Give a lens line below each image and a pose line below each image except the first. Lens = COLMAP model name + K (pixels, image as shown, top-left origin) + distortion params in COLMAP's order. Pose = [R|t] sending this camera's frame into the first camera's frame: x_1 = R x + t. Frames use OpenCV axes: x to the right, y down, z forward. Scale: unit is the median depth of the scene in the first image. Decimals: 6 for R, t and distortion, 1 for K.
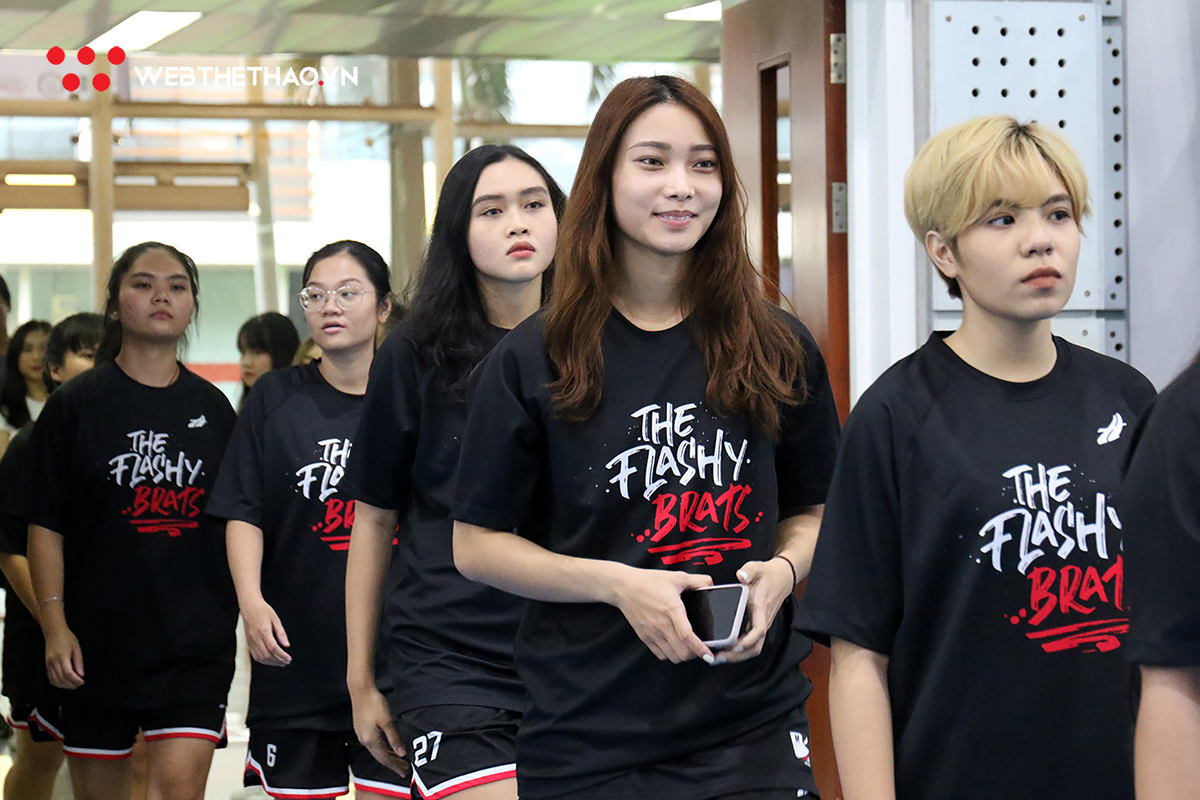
lens RADIAL K [[3564.4, 0, 599.5], [0, 3564.4, 400.4], [0, 0, 1]] dist [-0.652200, 0.000000]
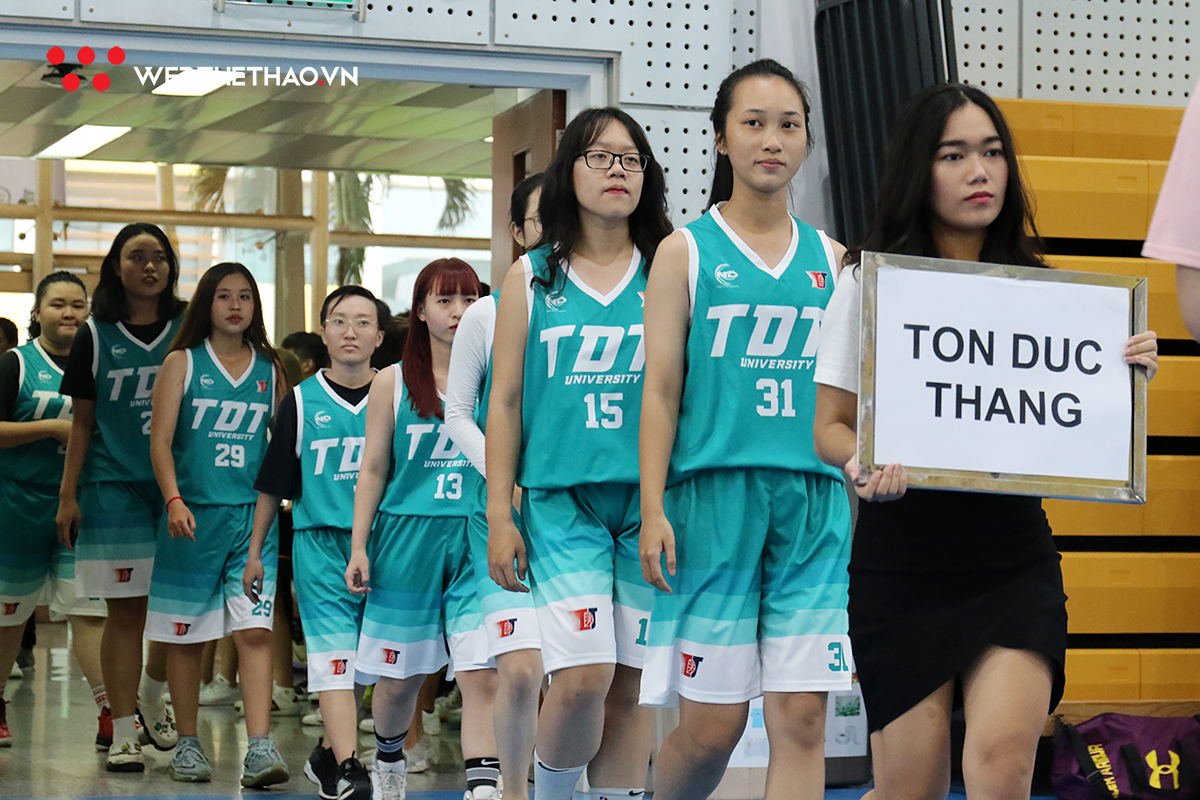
lens RADIAL K [[3158.3, 0, 600.4], [0, 3158.3, 400.3], [0, 0, 1]] dist [-0.444417, 0.000000]
pose [[0.998733, 0.023907, 0.044288, 0.006650], [-0.022413, 0.999173, -0.033918, 0.016097], [-0.045062, 0.032883, 0.998443, -0.100758]]
